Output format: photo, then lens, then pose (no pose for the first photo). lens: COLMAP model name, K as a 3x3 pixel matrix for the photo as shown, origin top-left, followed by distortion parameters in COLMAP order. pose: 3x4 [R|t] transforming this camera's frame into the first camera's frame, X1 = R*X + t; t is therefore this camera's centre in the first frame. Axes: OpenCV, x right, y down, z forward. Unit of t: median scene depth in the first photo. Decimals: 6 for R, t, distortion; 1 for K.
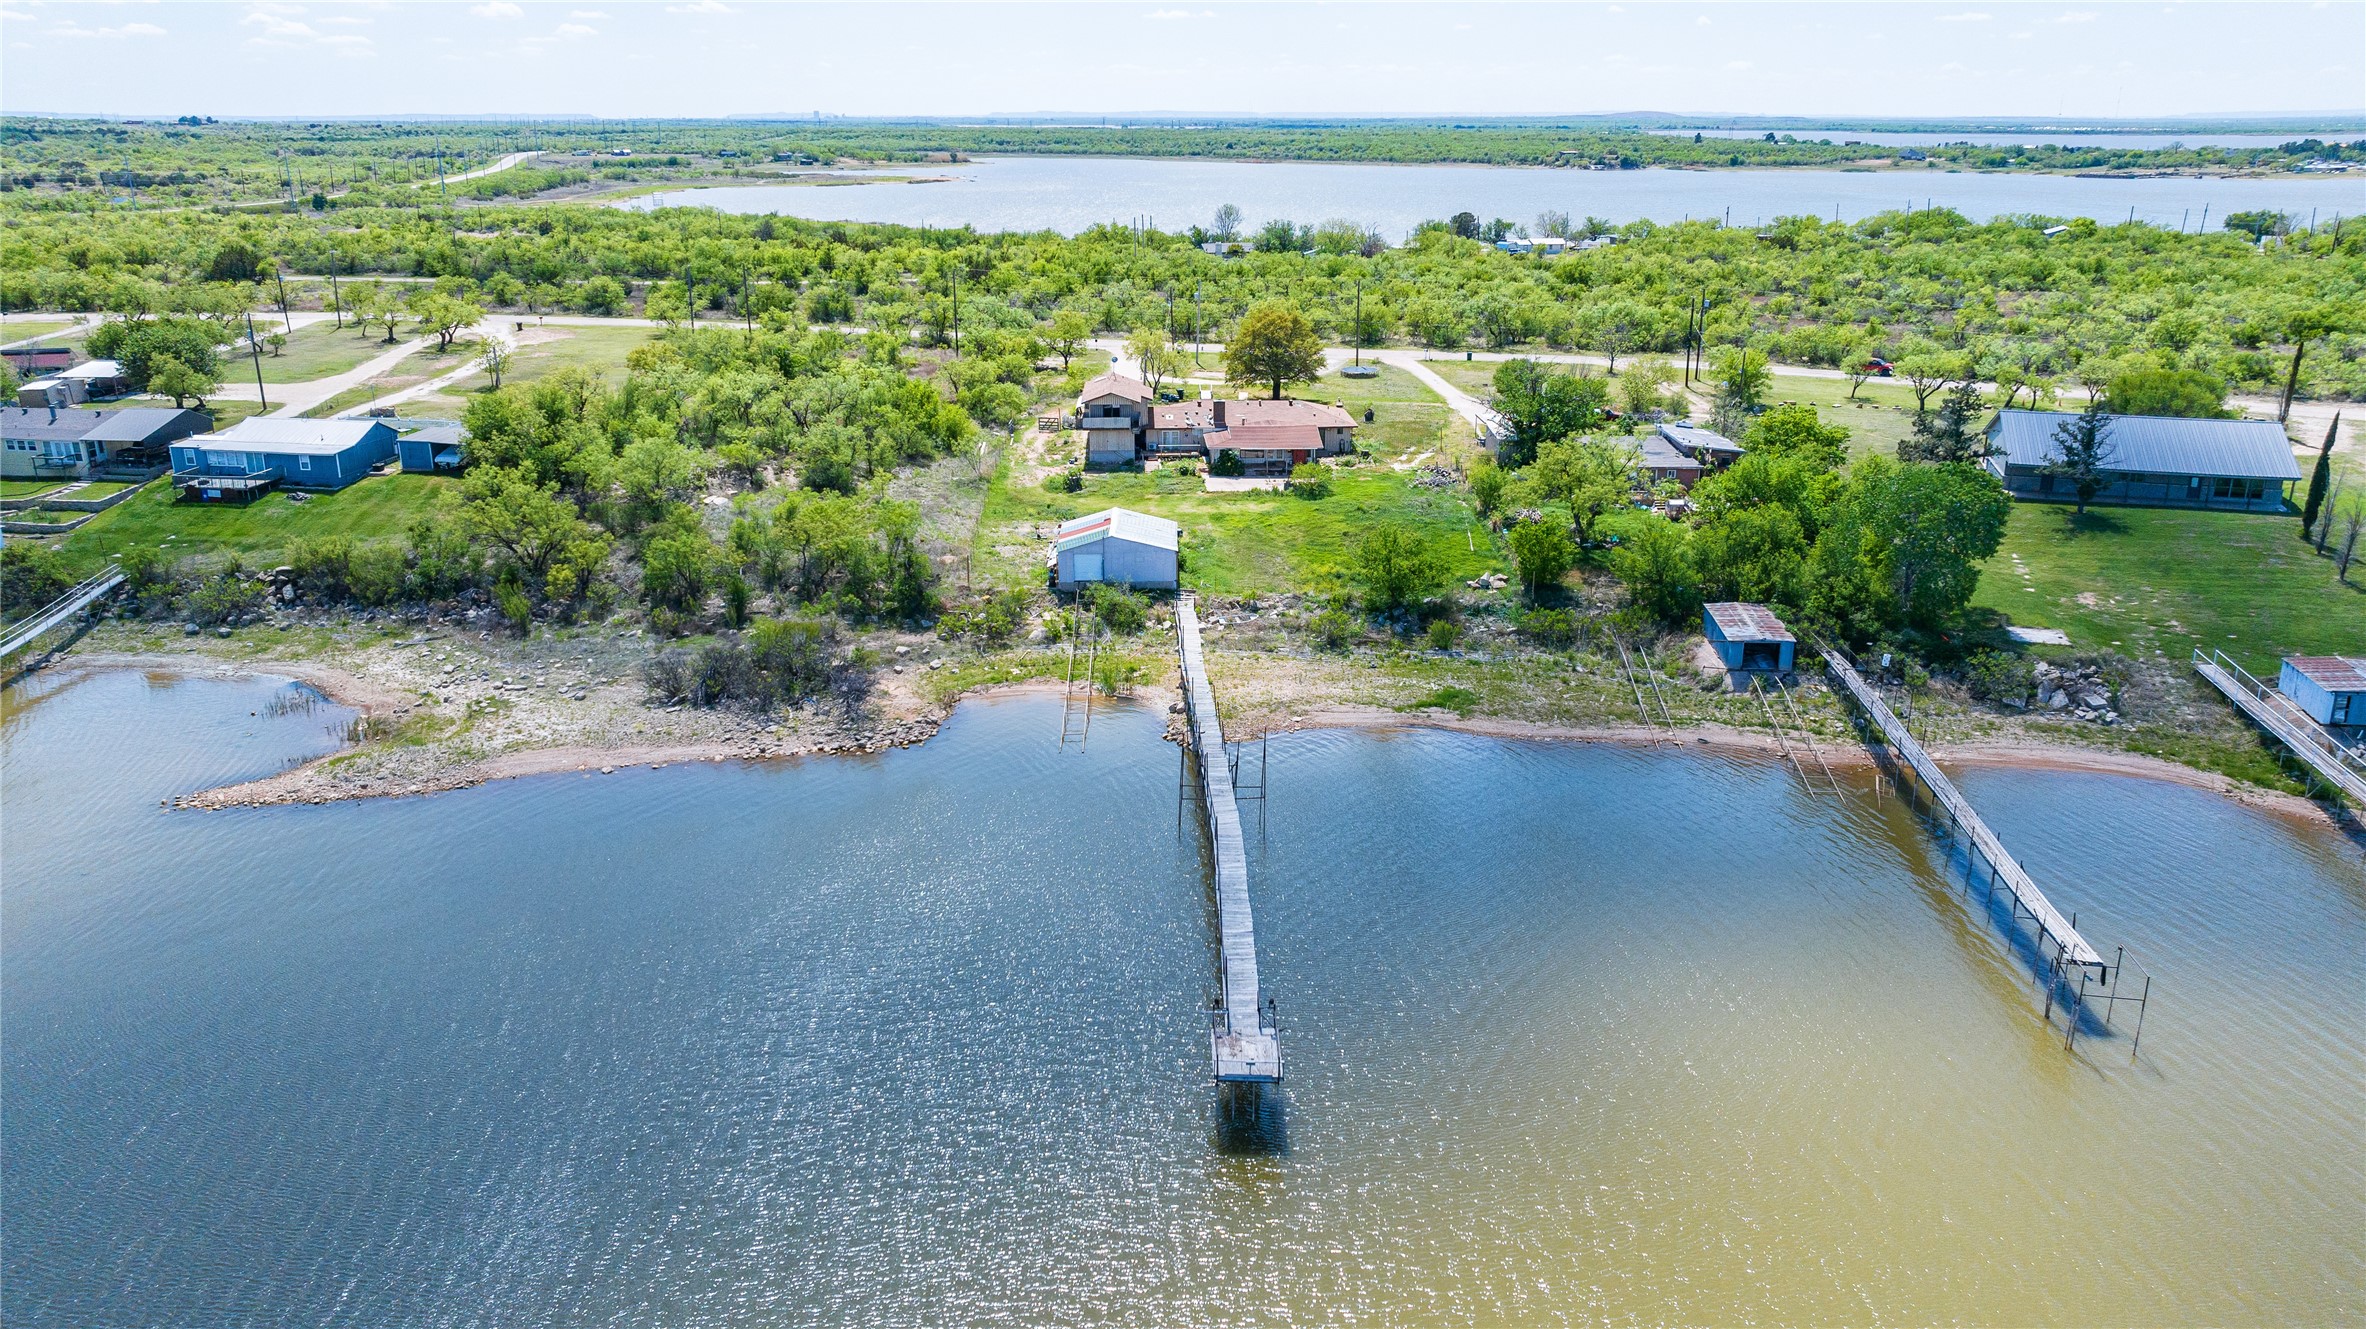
lens RADIAL K [[1709.2, 0, 1227.4], [0, 1709.2, 666.2], [0, 0, 1]] dist [-0.005601, 0.001727]
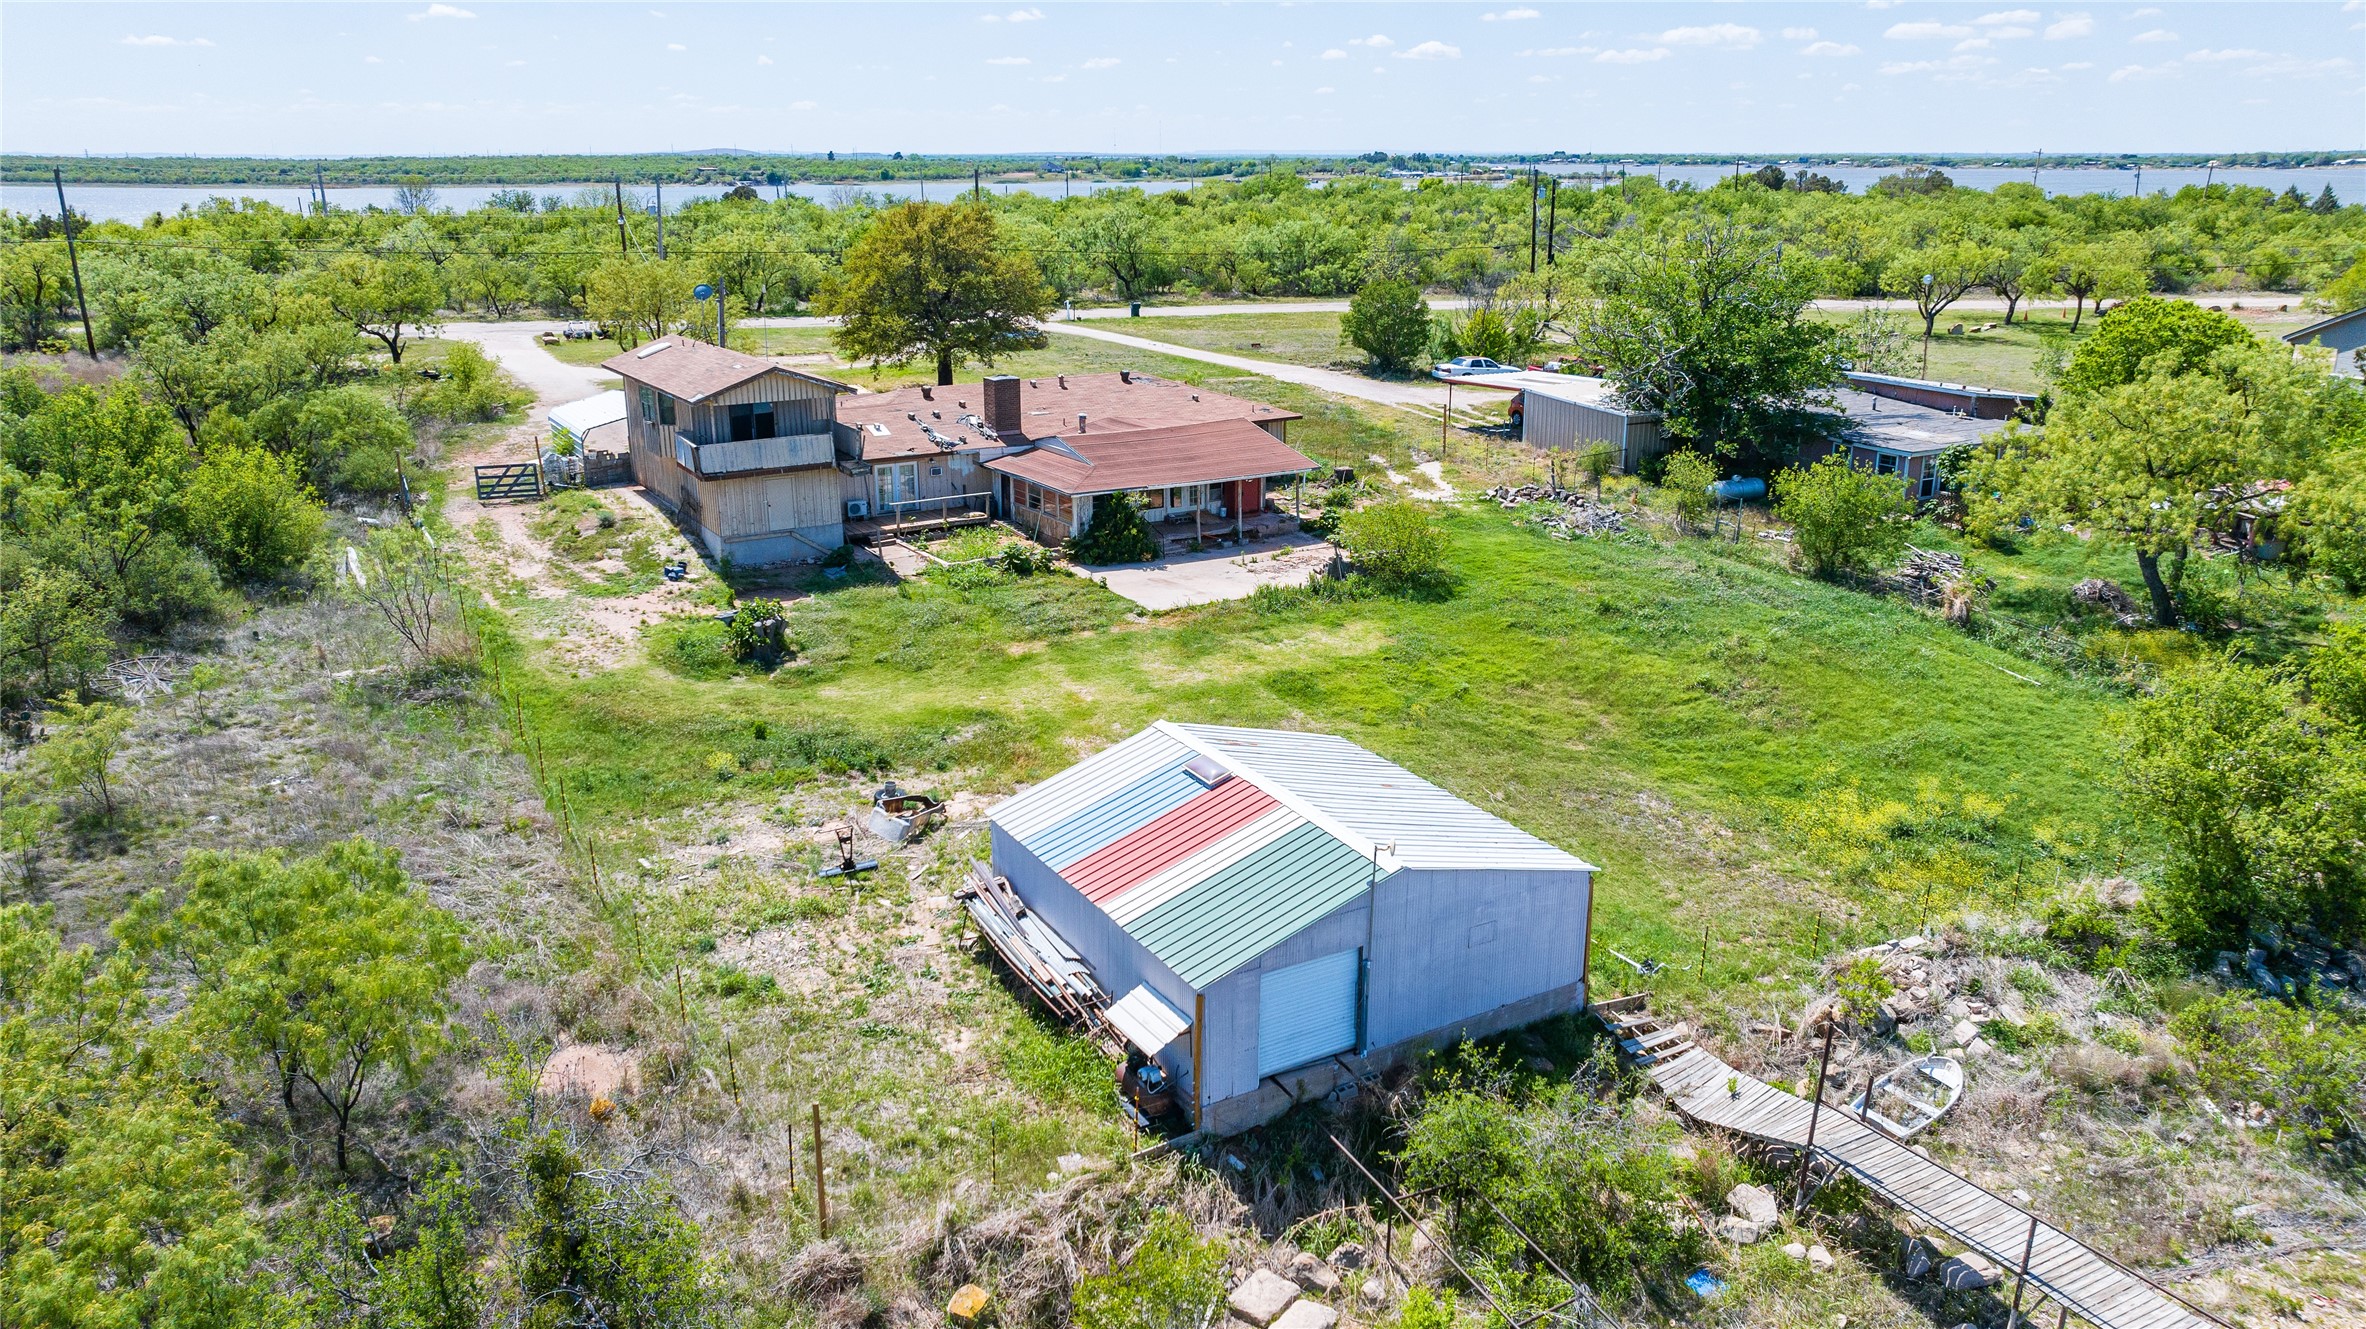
lens RADIAL K [[1709.2, 0, 1227.4], [0, 1709.2, 666.2], [0, 0, 1]] dist [-0.005601, 0.001727]
pose [[0.874659, -0.145296, 0.462451, -0.167394], [0.154695, 0.987802, 0.017771, -0.096161], [-0.459392, 0.055996, 0.886467, 0.684269]]
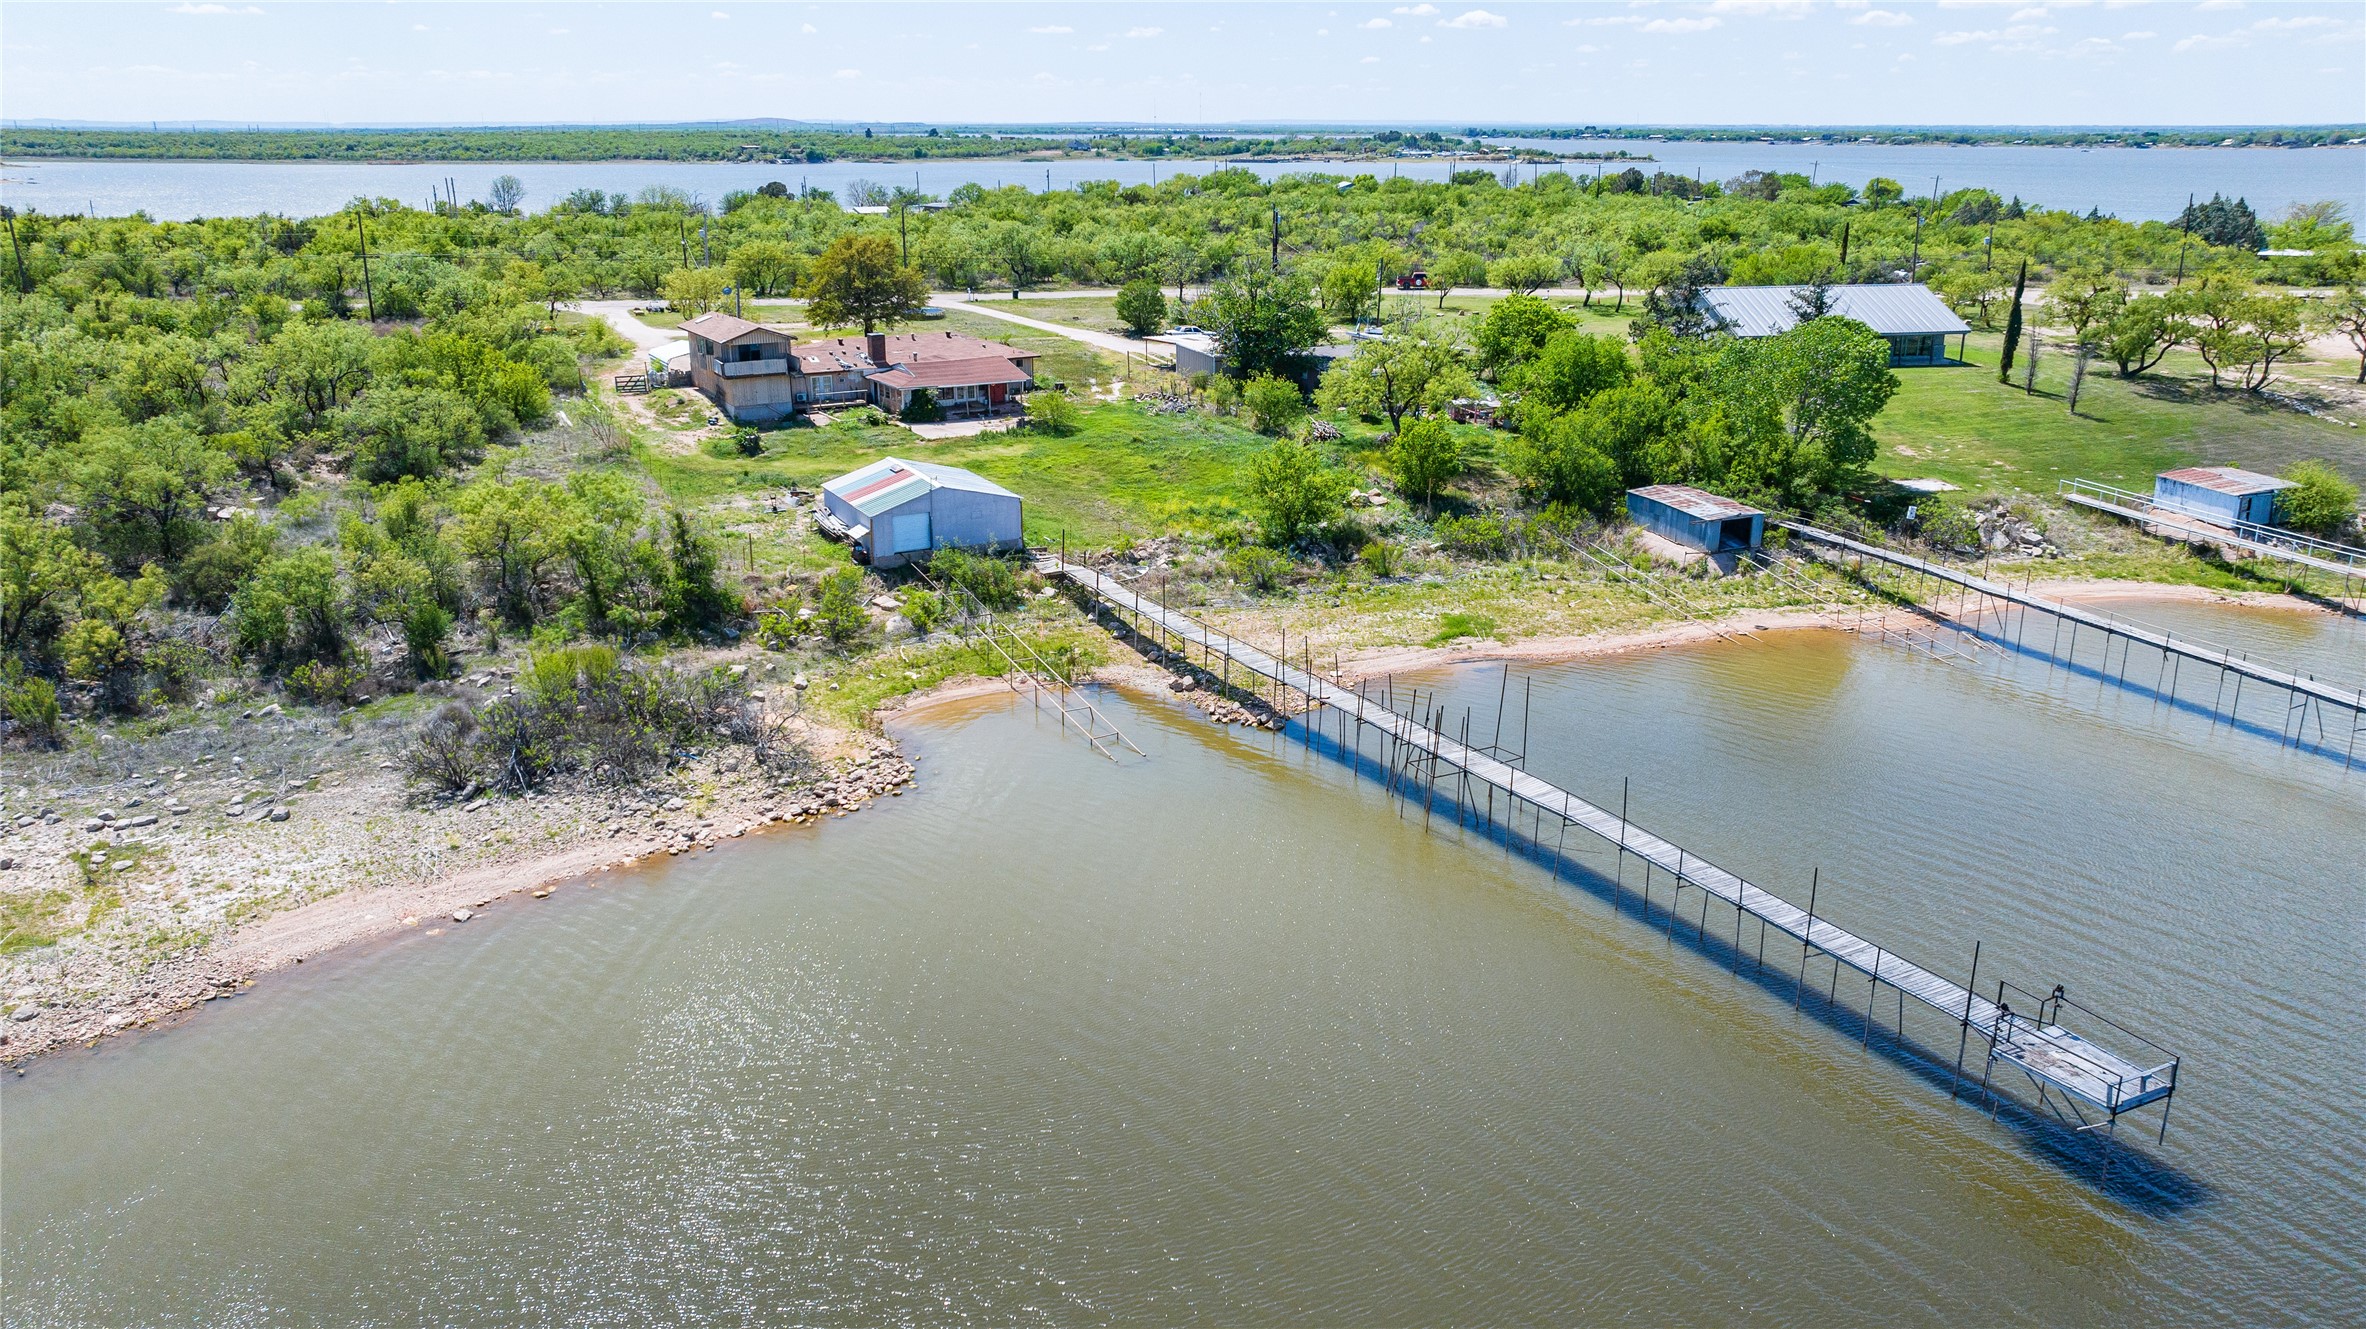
lens RADIAL K [[1709.2, 0, 1227.4], [0, 1709.2, 666.2], [0, 0, 1]] dist [-0.005601, 0.001727]
pose [[0.886367, -0.144096, 0.439987, -0.254480], [0.145863, 0.988850, 0.030003, -0.002329], [-0.439405, 0.037585, 0.897503, 0.238226]]
